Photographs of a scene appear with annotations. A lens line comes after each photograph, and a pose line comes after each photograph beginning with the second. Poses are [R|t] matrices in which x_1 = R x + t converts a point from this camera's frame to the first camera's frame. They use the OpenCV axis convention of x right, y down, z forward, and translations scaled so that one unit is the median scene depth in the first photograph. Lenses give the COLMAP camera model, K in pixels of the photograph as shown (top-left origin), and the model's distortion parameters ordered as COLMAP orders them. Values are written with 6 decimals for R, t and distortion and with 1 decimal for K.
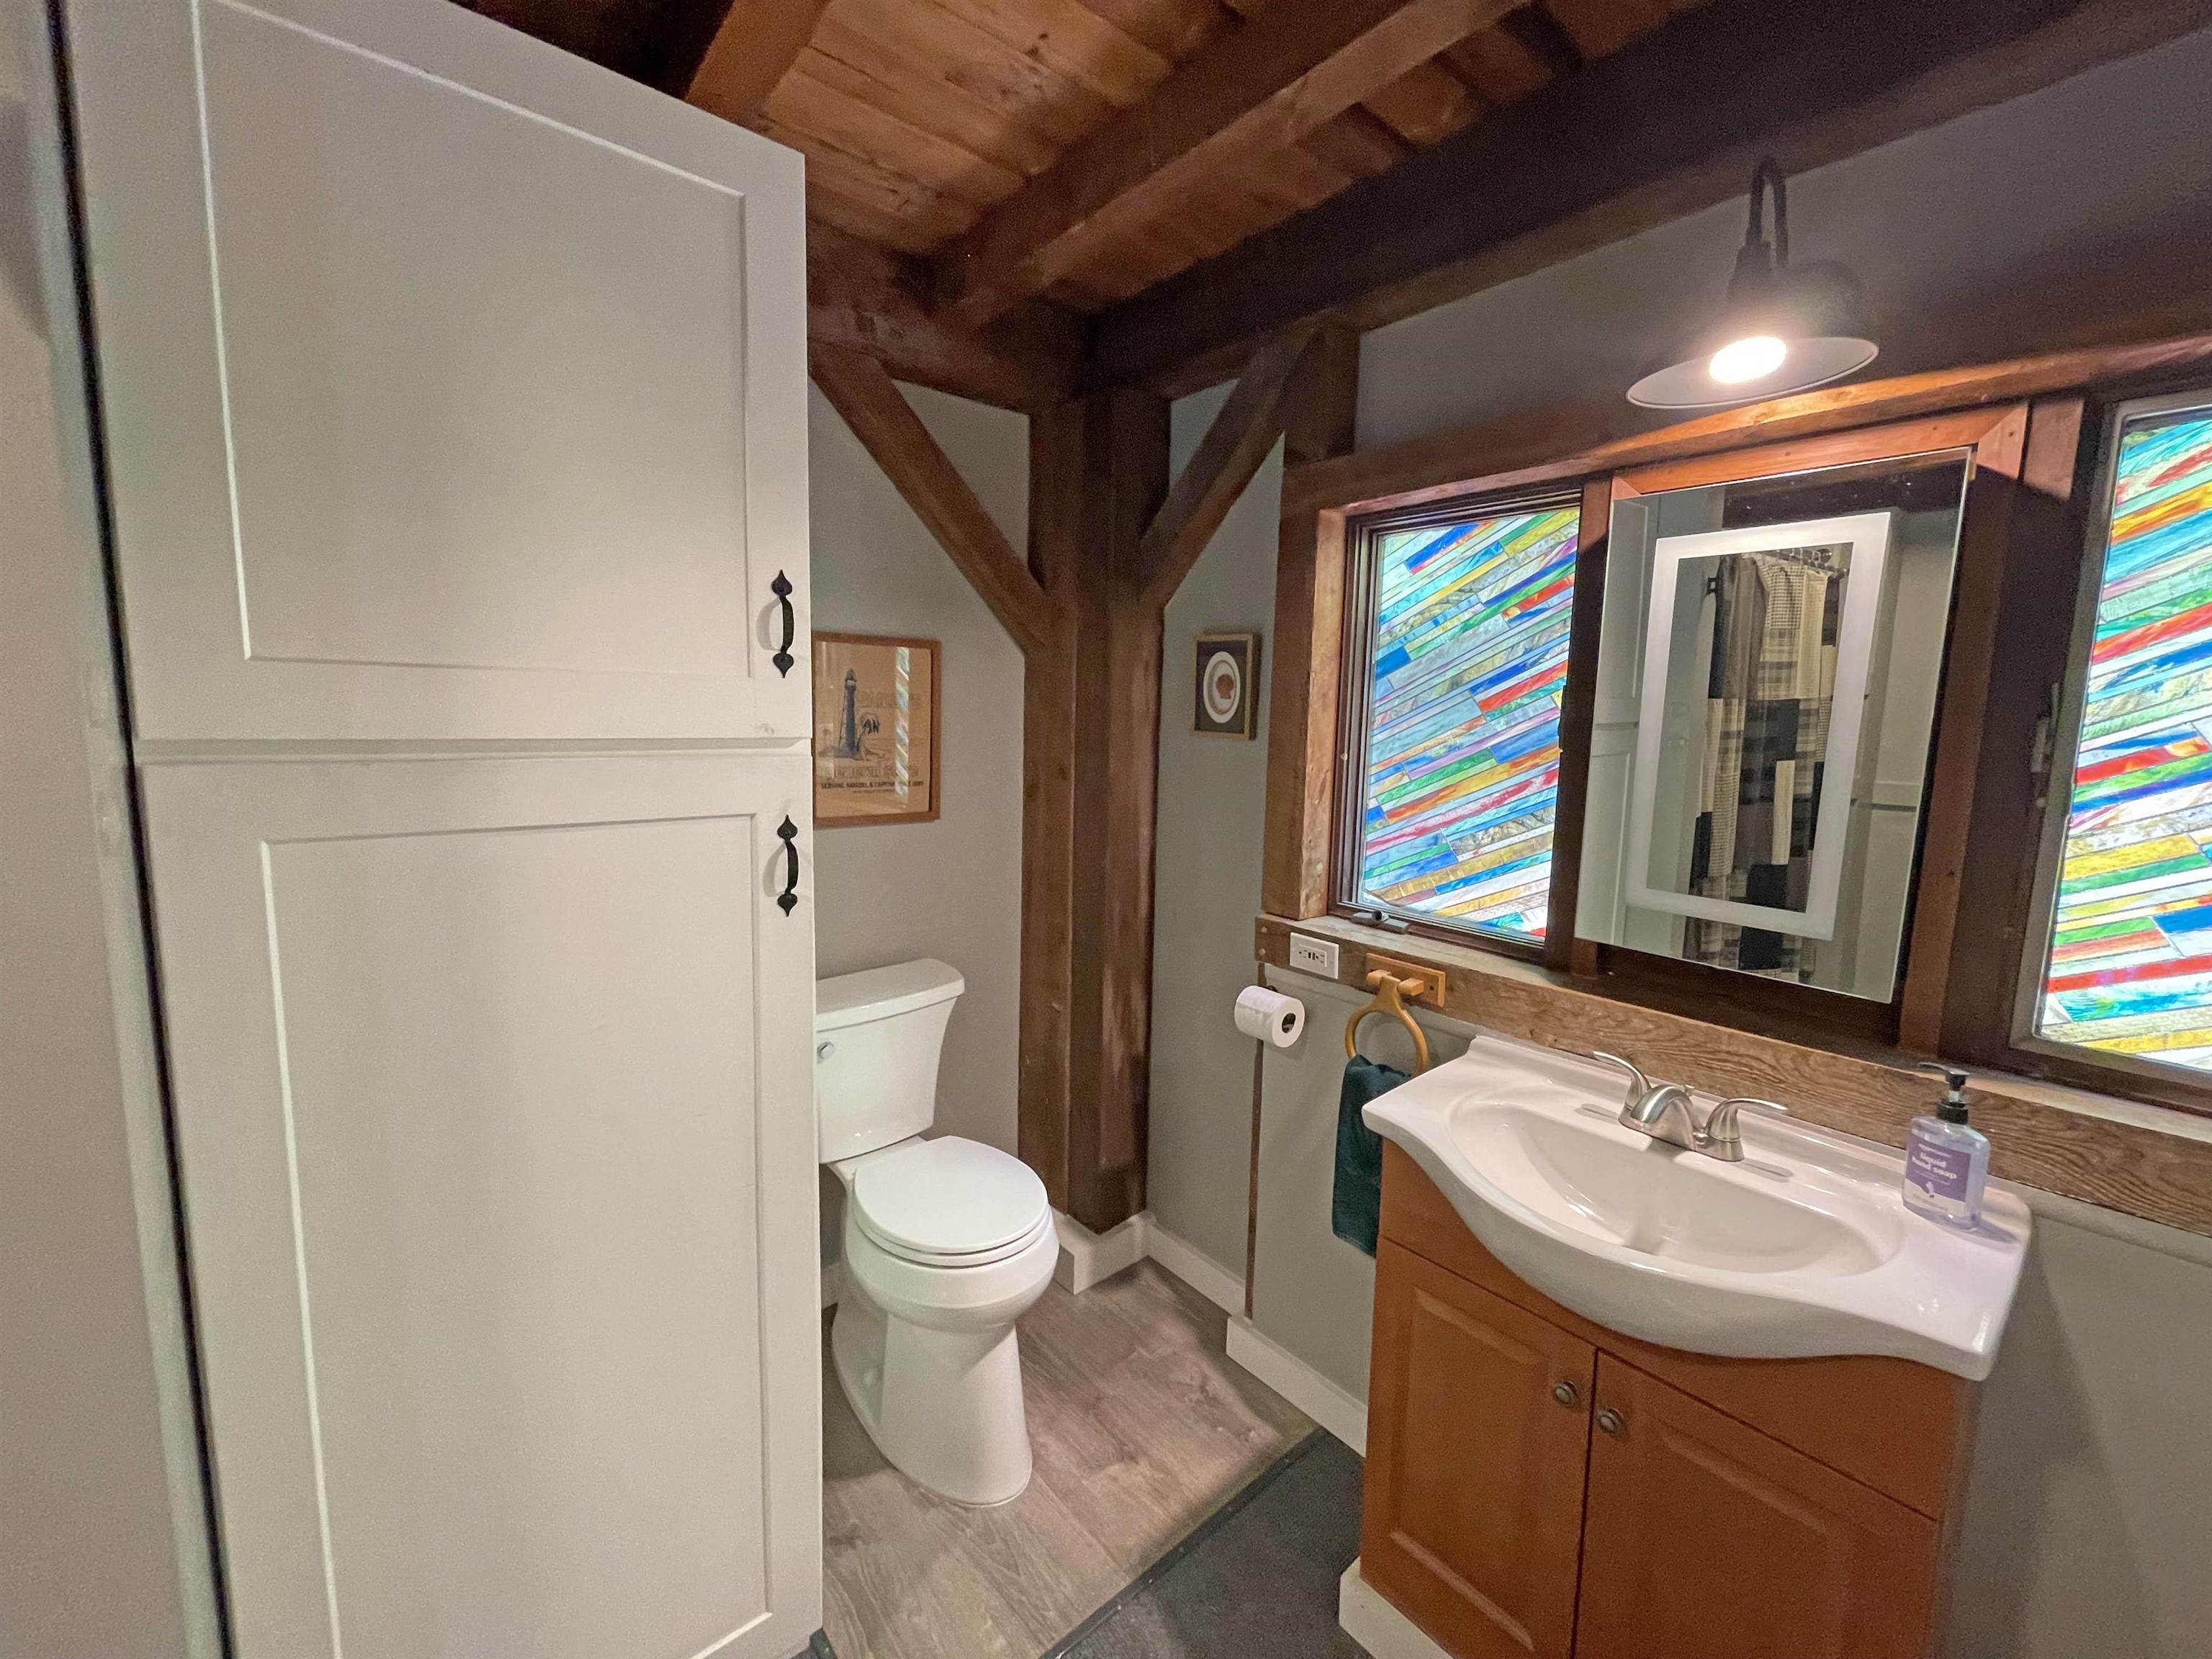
lens RADIAL K [[899.2, 0, 1090.5], [0, 899.2, 819.5], [0, 0, 1]] dist [-0.005973, 0.000774]
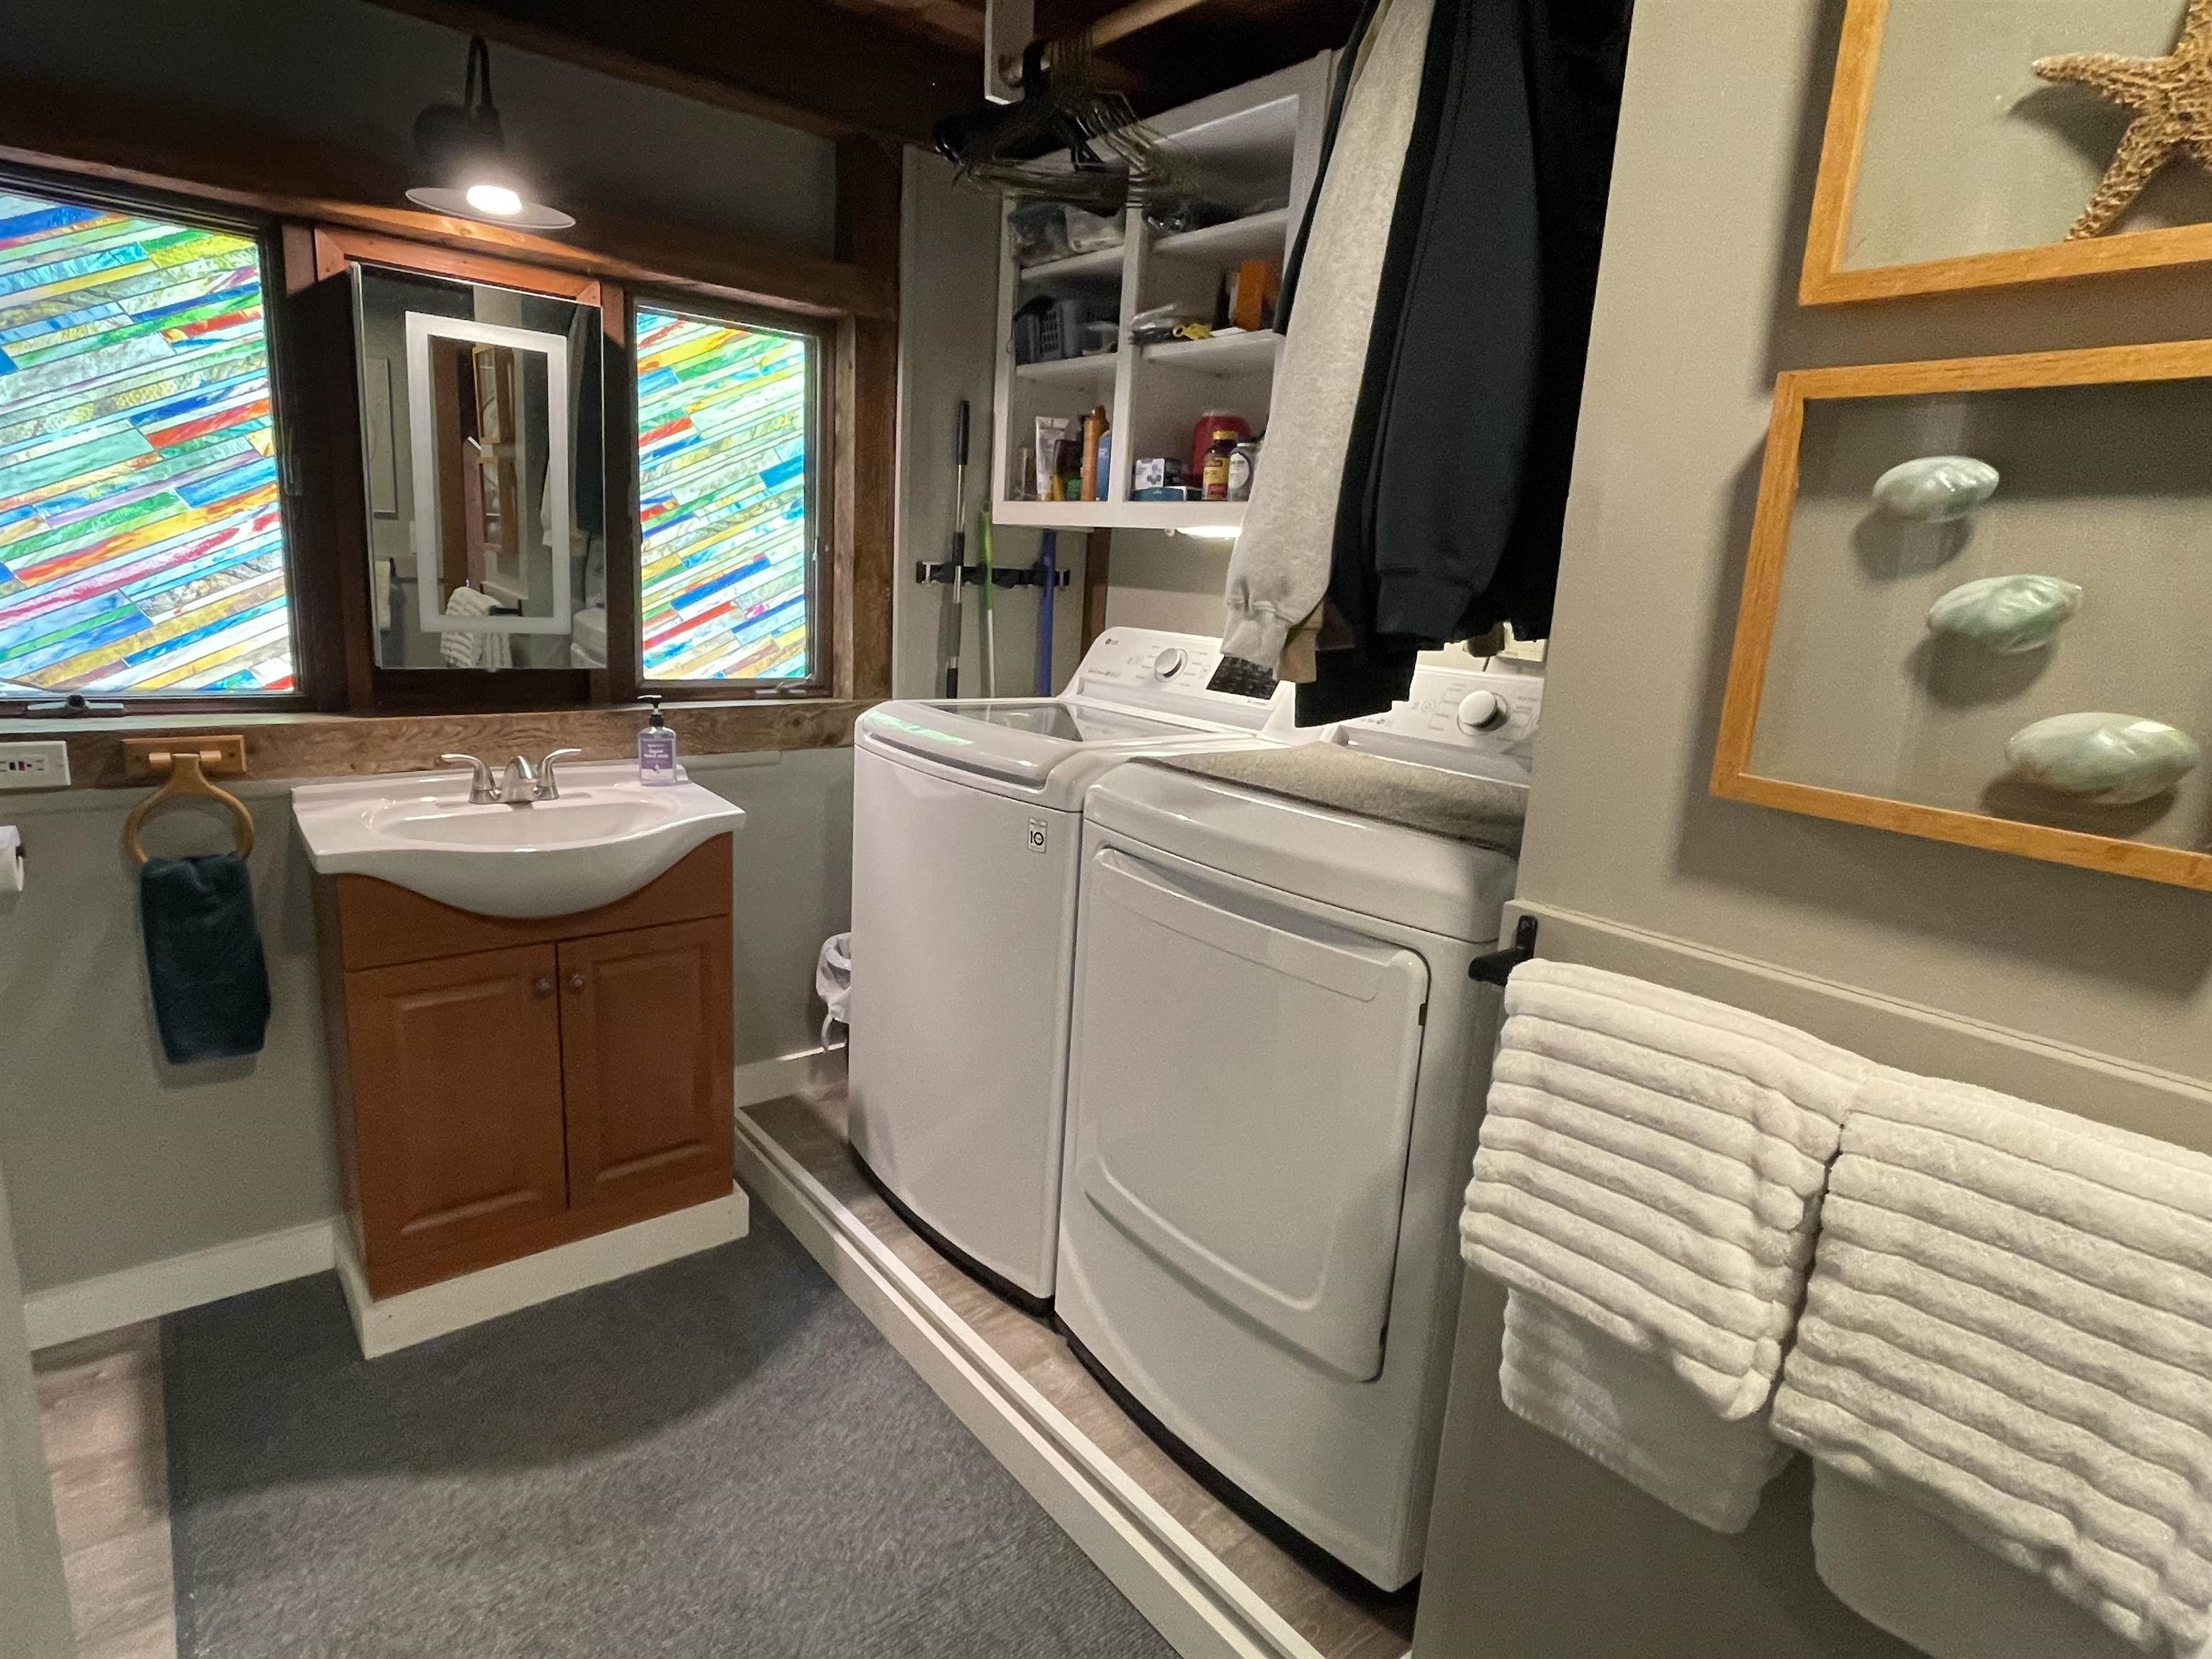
lens RADIAL K [[1158.6, 0, 1070.1], [0, 1158.6, 820.4], [0, 0, 1]] dist [0.002474, 0.002725]
pose [[0.022076, -0.240503, 0.970397, -0.713206], [0.062285, 0.969079, 0.238759, 0.017764], [-0.997814, 0.055170, 0.036373, 0.081754]]
